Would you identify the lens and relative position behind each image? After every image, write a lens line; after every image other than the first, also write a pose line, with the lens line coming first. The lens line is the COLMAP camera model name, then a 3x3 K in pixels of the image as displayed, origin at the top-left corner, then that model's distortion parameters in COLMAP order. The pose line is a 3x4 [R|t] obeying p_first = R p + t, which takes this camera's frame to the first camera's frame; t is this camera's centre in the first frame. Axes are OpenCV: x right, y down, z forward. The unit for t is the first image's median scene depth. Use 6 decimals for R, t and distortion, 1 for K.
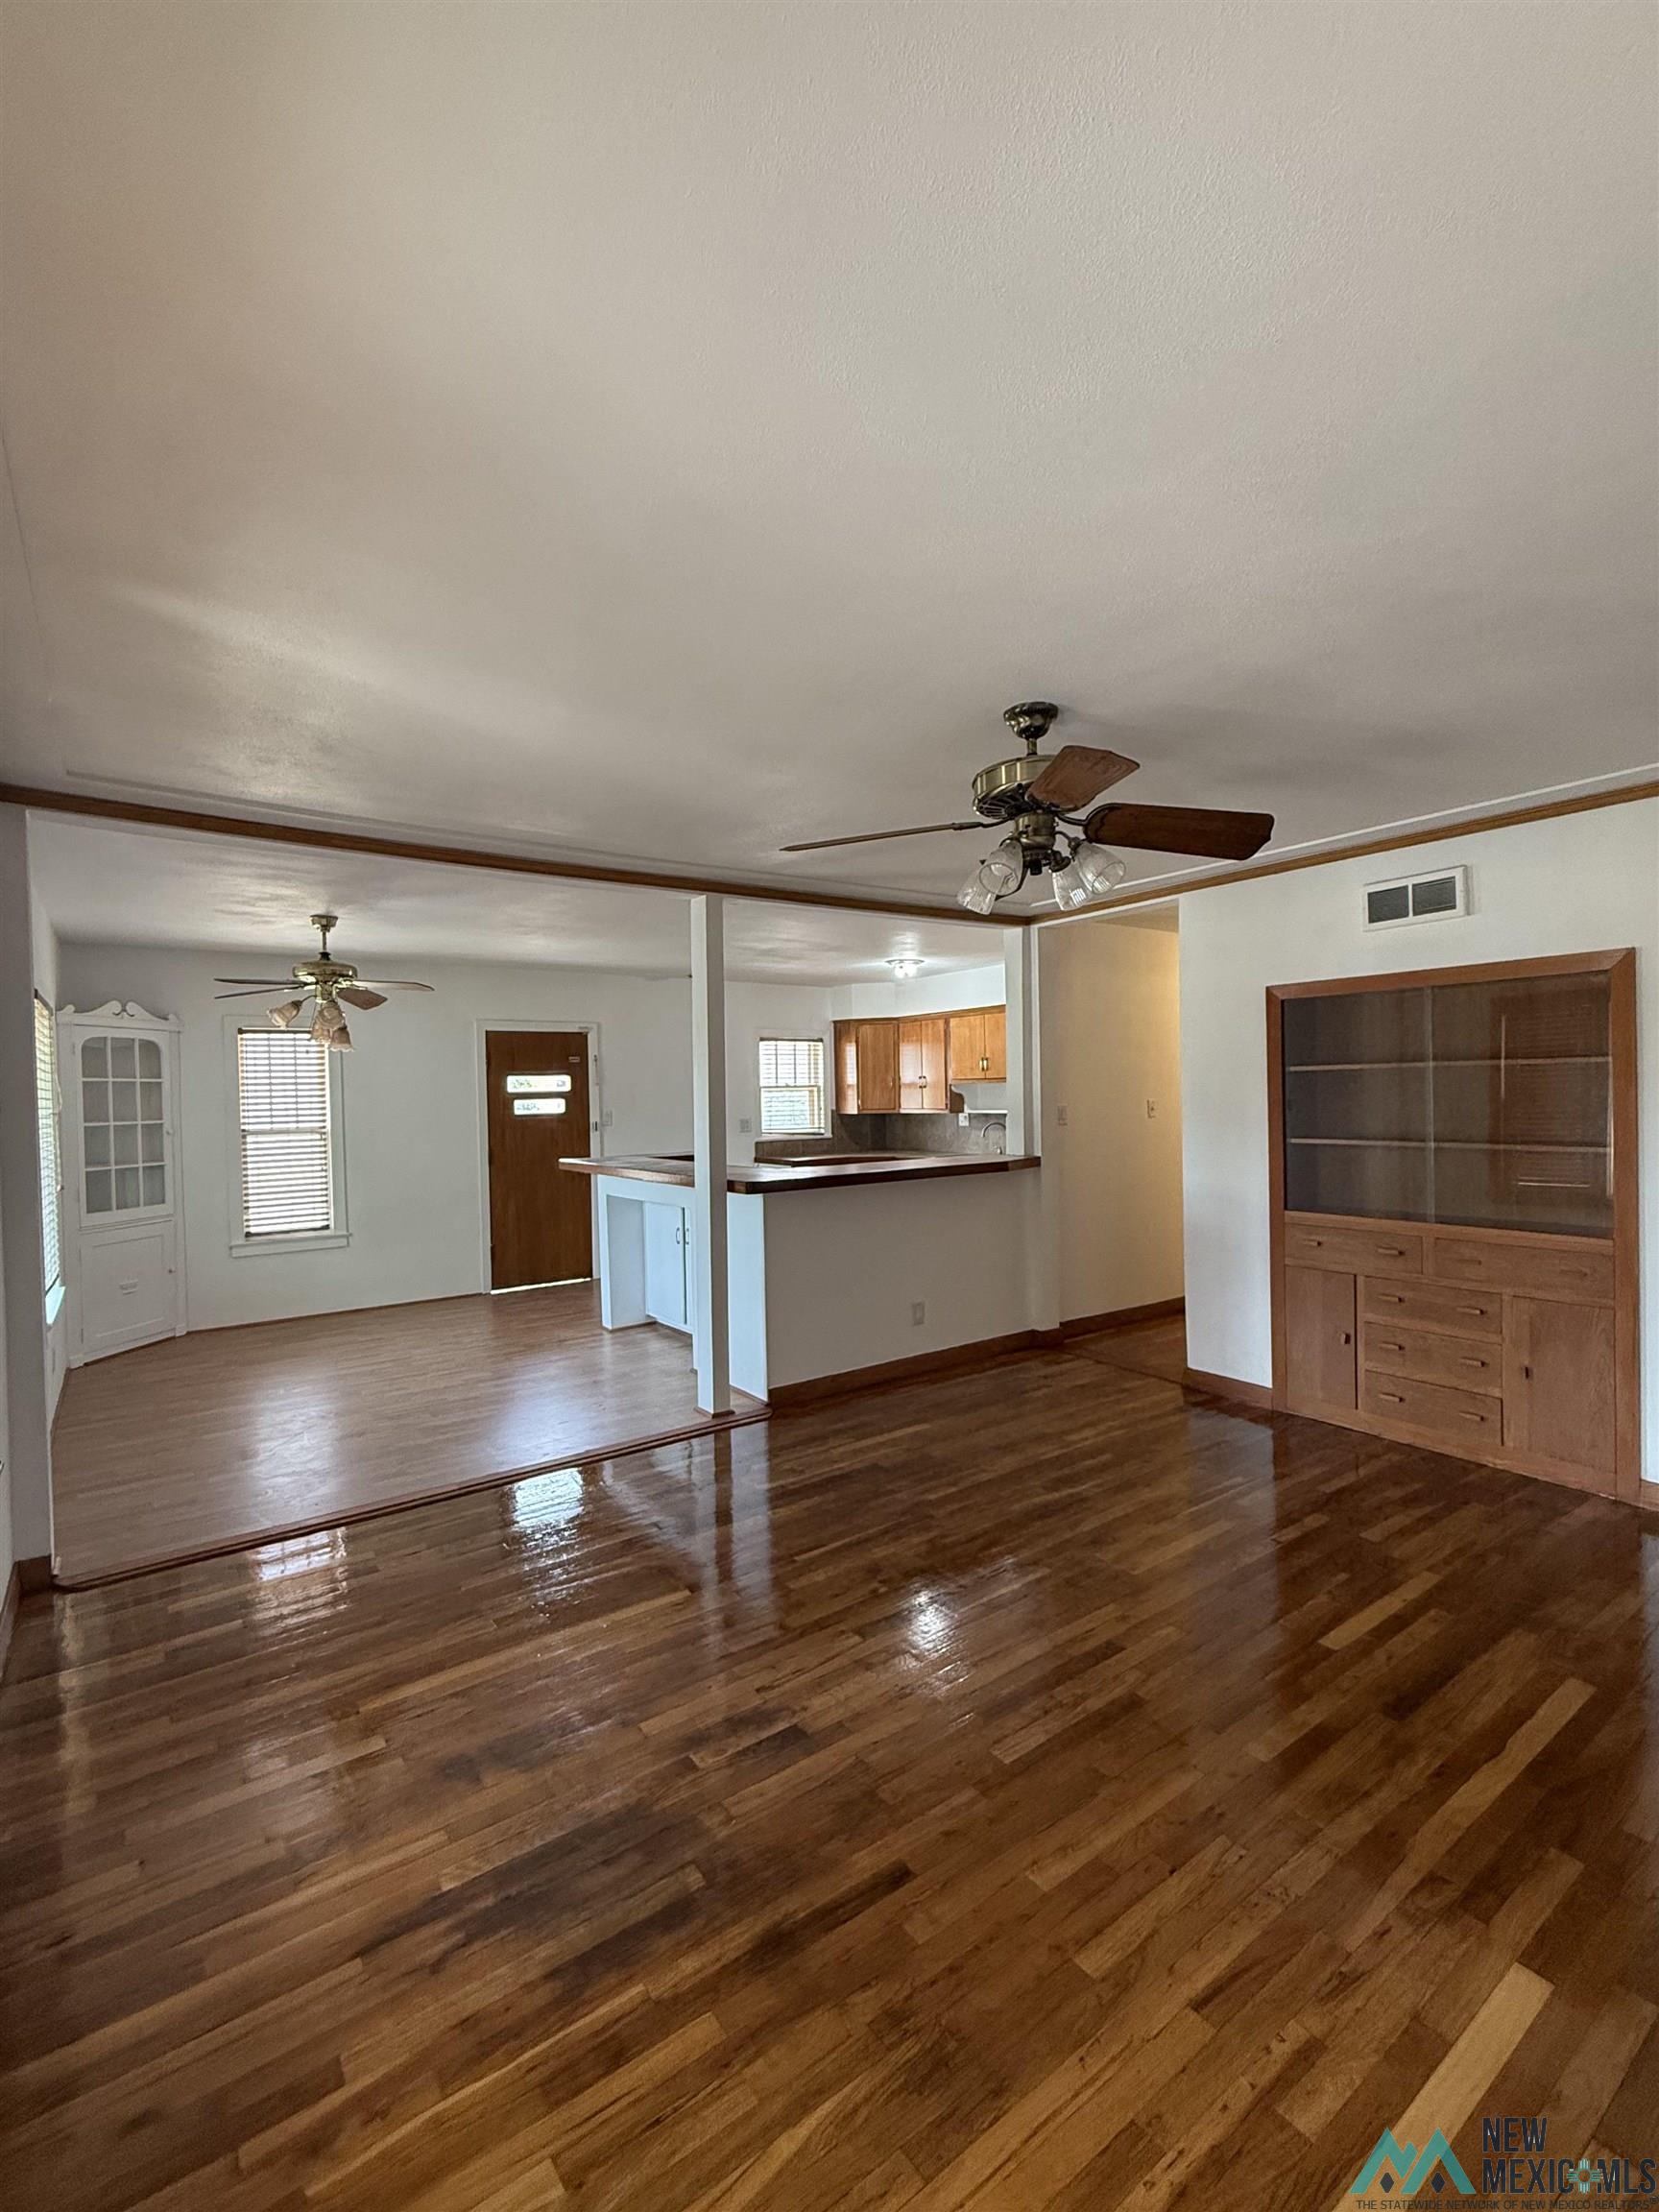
lens RADIAL K [[975.6, 0, 829.2], [0, 975.6, 1109.0], [0, 0, 1]] dist [0.000124, 0.000490]
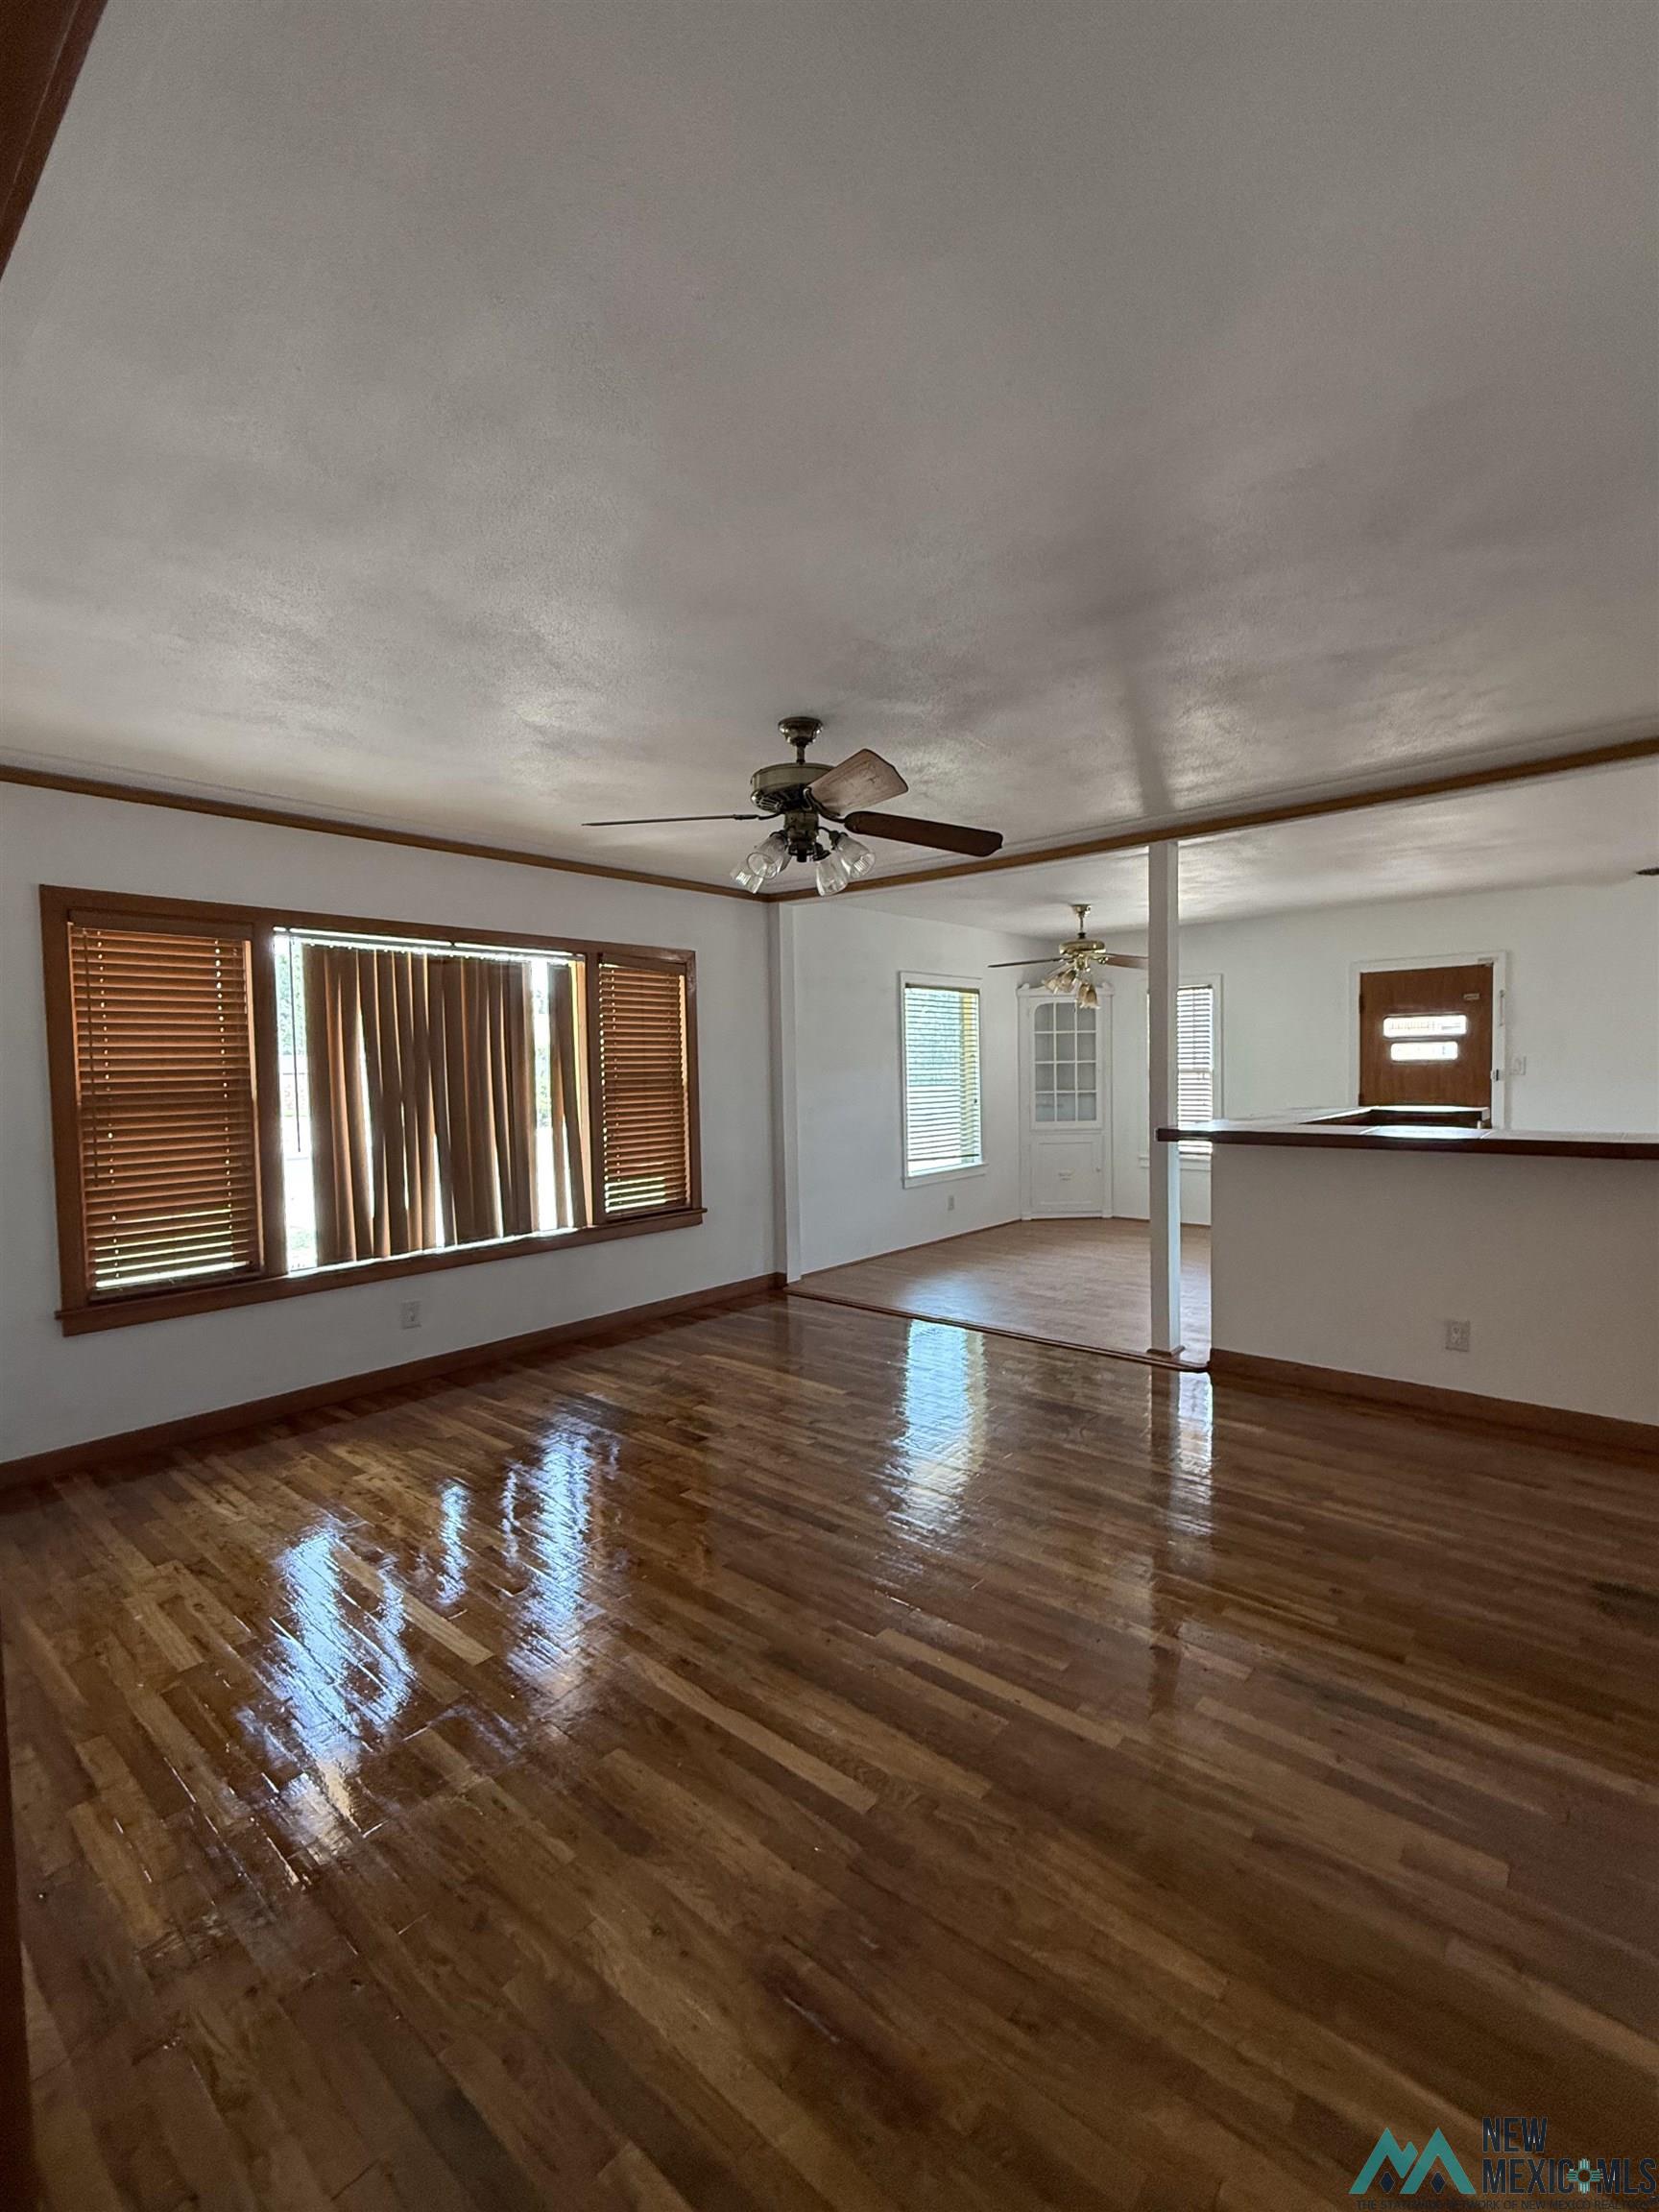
lens RADIAL K [[975.6, 0, 823.9], [0, 975.6, 1107.8], [0, 0, 1]] dist [0.000124, 0.000490]
pose [[0.228066, 0.060025, -0.971794, 0.542079], [-0.002360, 0.998129, 0.061098, -0.005026], [0.973643, -0.011641, 0.227781, 0.289093]]
